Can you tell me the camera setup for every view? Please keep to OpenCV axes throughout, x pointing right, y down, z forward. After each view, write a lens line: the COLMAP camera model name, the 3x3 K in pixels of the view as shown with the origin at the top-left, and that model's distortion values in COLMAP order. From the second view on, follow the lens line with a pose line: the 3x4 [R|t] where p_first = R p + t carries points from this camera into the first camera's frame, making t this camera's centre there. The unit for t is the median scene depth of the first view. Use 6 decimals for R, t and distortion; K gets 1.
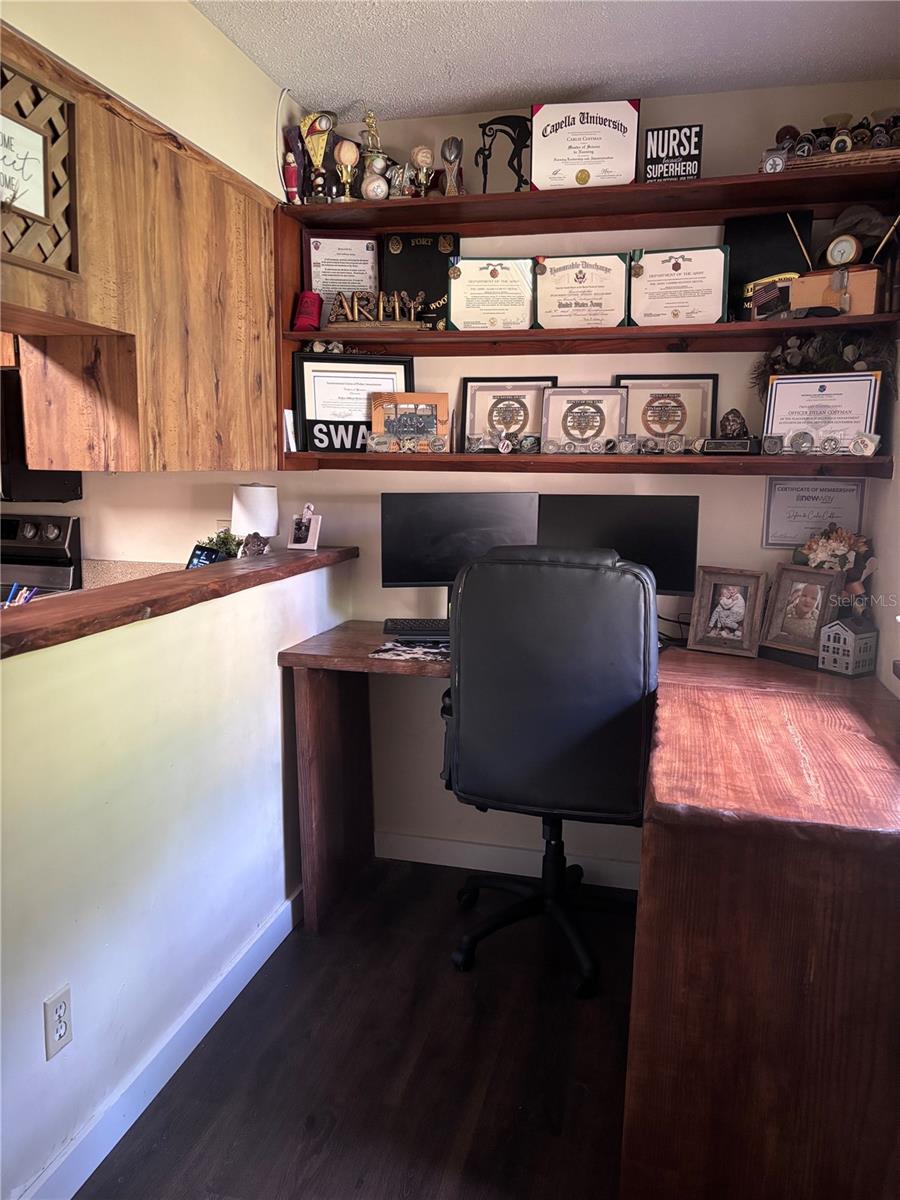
lens RADIAL K [[901.9, 0, 453.2], [0, 901.9, 600.2], [0, 0, 1]] dist [0.039334, -0.033191]
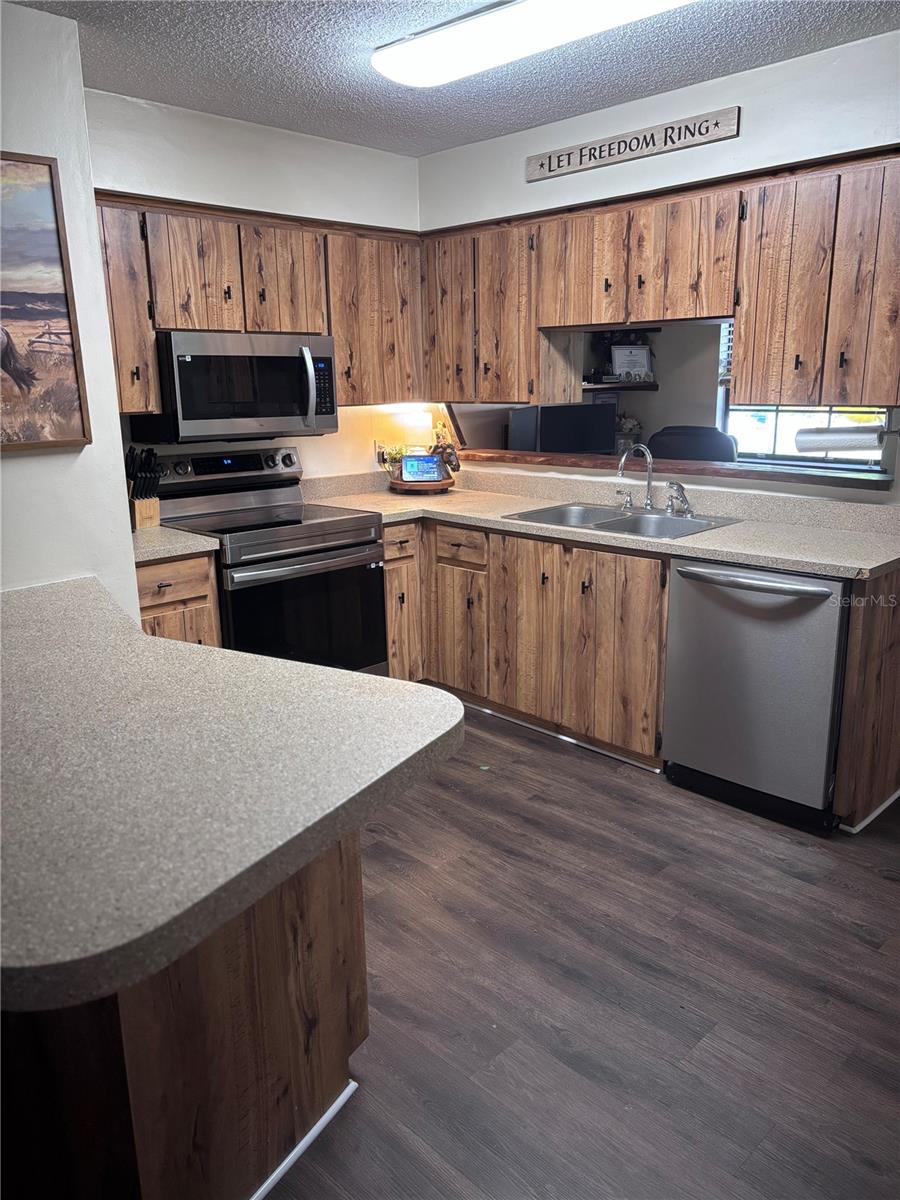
lens RADIAL K [[901.9, 0, 450.5], [0, 901.9, 594.7], [0, 0, 1]] dist [0.039334, -0.033191]
pose [[0.523013, -0.223608, 0.822470, -1.831475], [0.150402, 0.974043, 0.169174, -0.089423], [-0.838949, 0.035221, 0.543069, 0.148907]]
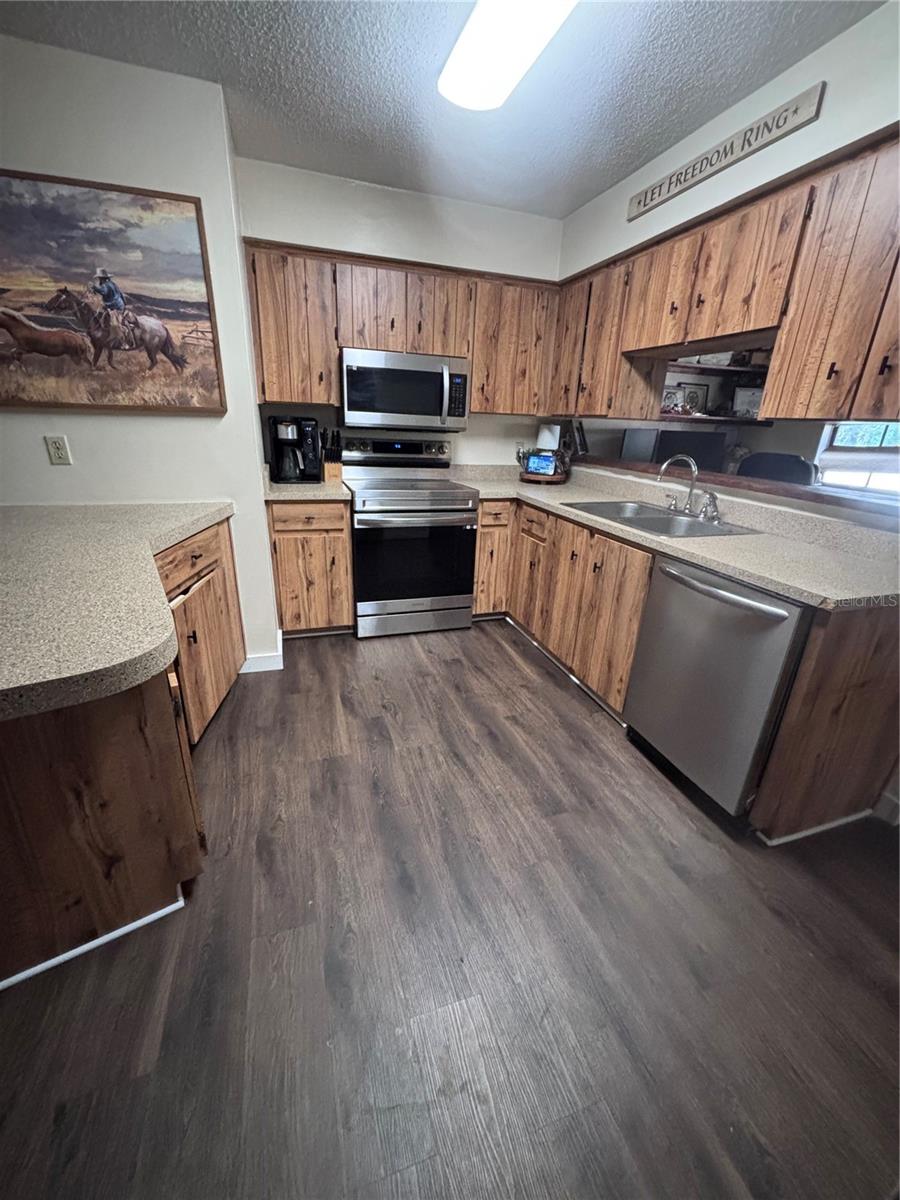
lens RADIAL K [[485.2, 0, 450.1], [0, 485.2, 599.8], [0, 0, 1]] dist [-0.005597, 0.002910]
pose [[0.846665, -0.167134, 0.505197, -1.291663], [0.051424, 0.970650, 0.234936, -0.005123], [-0.529635, -0.172932, 0.830410, 0.104602]]
